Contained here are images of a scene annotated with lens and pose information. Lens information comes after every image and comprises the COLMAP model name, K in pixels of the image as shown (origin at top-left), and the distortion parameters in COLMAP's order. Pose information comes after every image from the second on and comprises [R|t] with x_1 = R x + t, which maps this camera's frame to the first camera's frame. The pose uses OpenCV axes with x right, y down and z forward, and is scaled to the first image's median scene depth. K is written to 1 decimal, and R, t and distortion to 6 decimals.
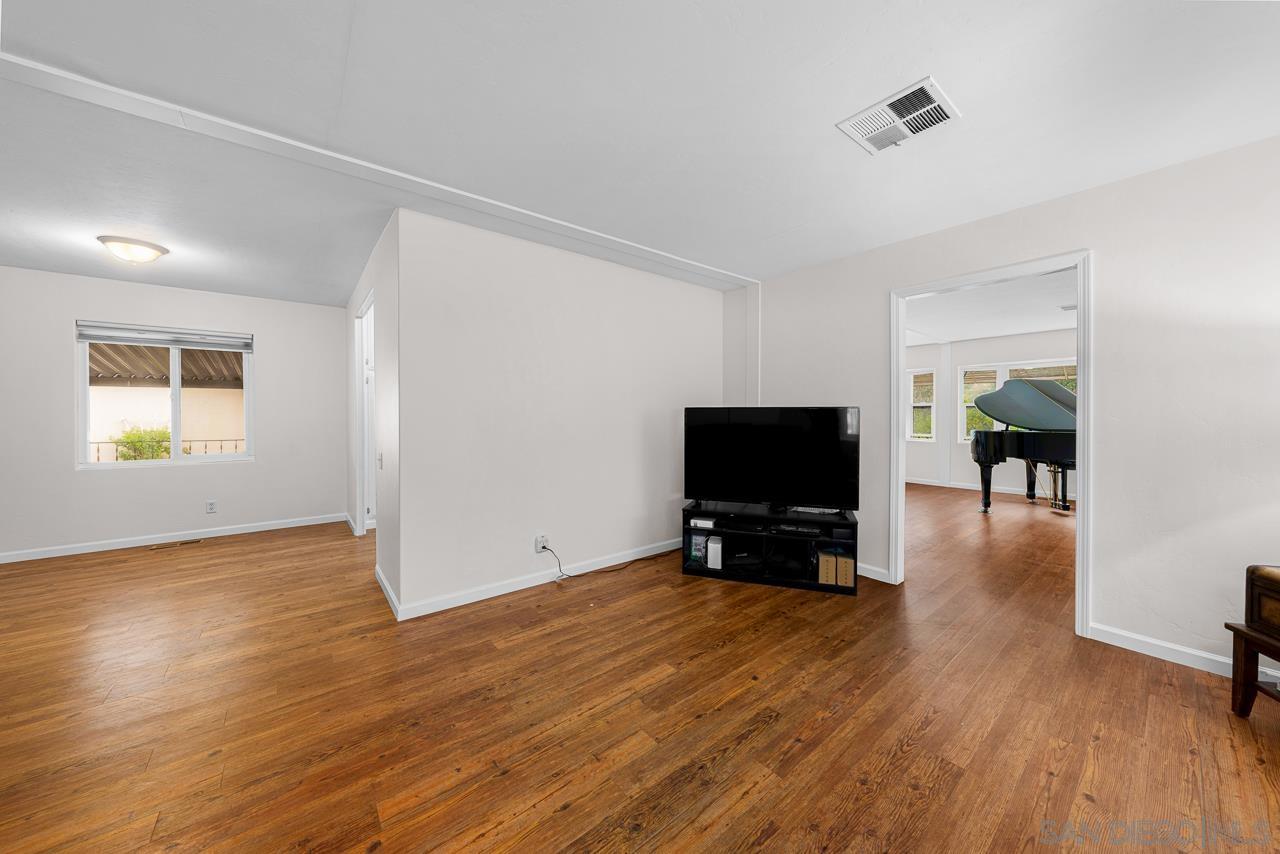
lens RADIAL K [[446.0, 0, 639.0], [0, 446.0, 416.7], [0, 0, 1]] dist [-0.001366, 0.000260]
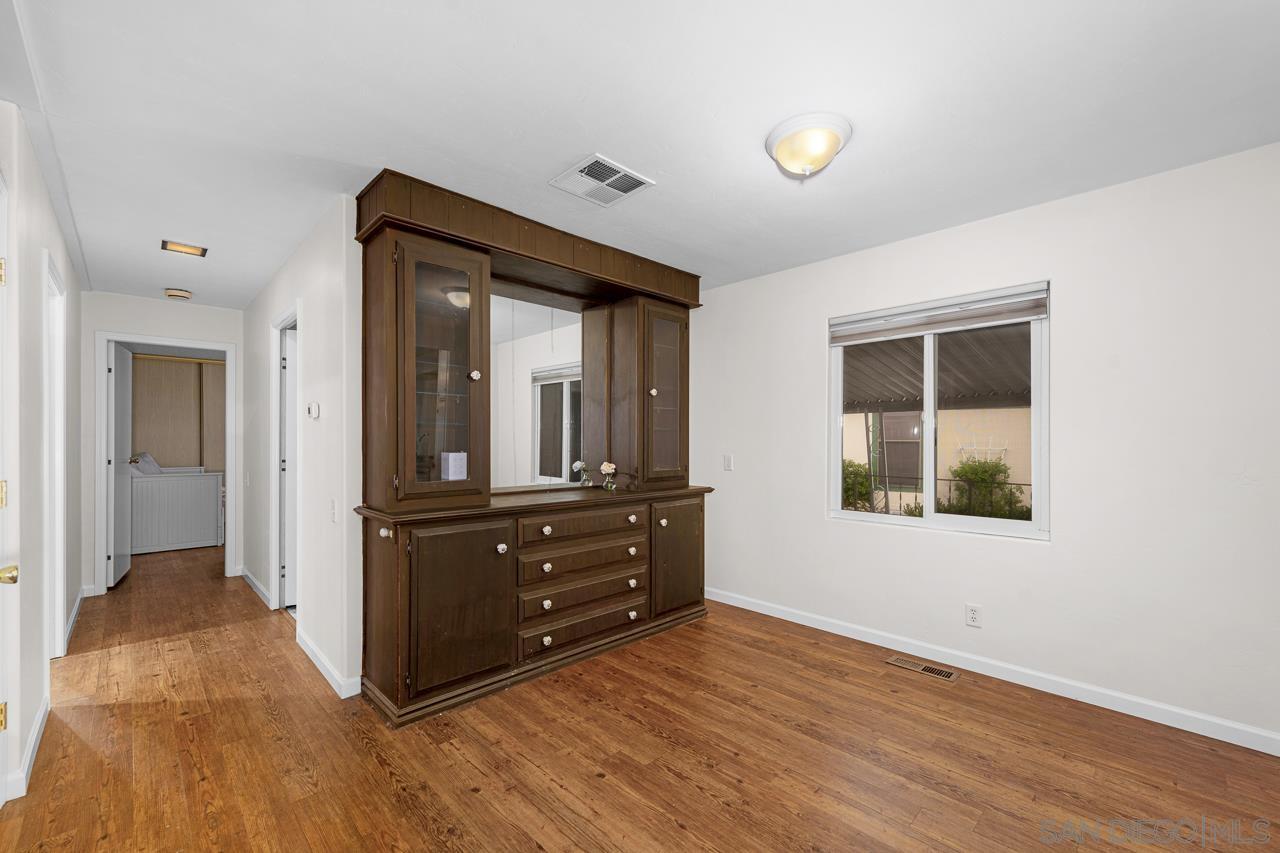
lens RADIAL K [[522.9, 0, 656.1], [0, 522.9, 444.1], [0, 0, 1]] dist [-0.003759, -0.000188]
pose [[0.115921, 0.006424, -0.993238, -0.086457], [-0.006700, 0.999961, 0.005685, -0.001806], [0.993236, 0.005996, 0.115960, 0.125341]]
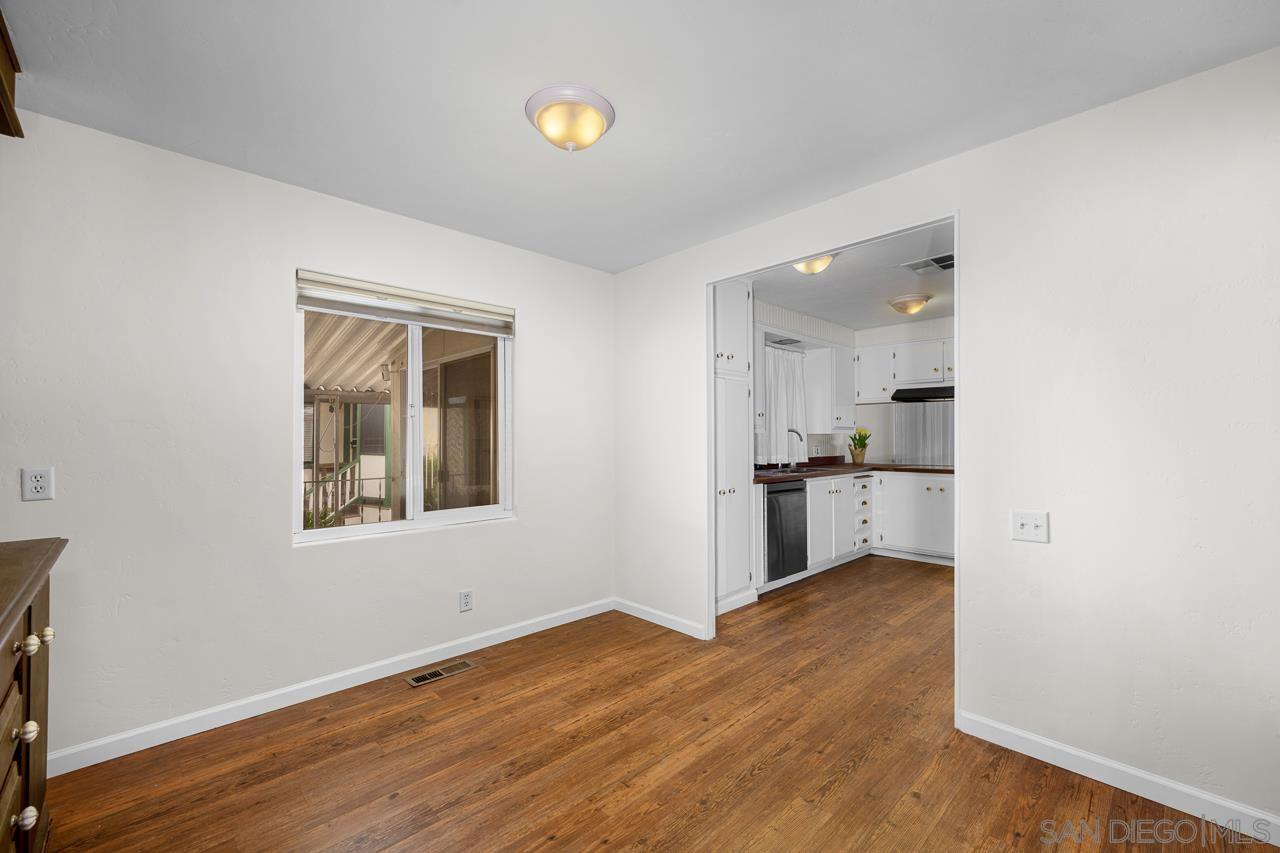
lens RADIAL K [[522.9, 0, 641.6], [0, 522.9, 429.6], [0, 0, 1]] dist [-0.003759, -0.000188]
pose [[0.995790, -0.001531, 0.091649, -0.185053], [0.003464, 0.999775, -0.020933, -0.001222], [-0.091596, 0.021162, 0.995571, 0.067982]]
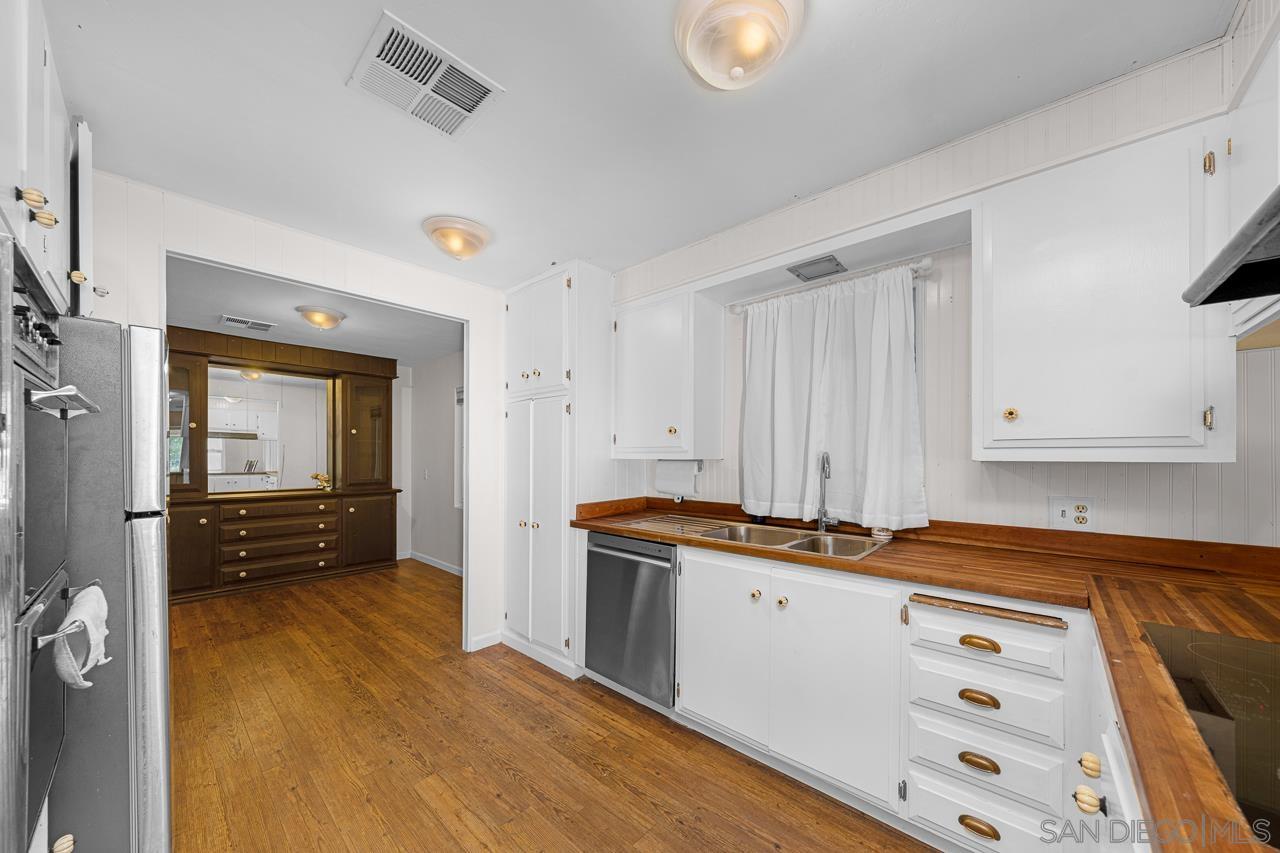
lens RADIAL K [[446.0, 0, 641.3], [0, 446.0, 456.0], [0, 0, 1]] dist [-0.001366, 0.000260]
pose [[0.168018, -0.001086, -0.985783, 0.015917], [-0.004134, 0.999990, -0.001806, -0.005091], [0.985775, 0.004379, 0.168011, 0.268800]]
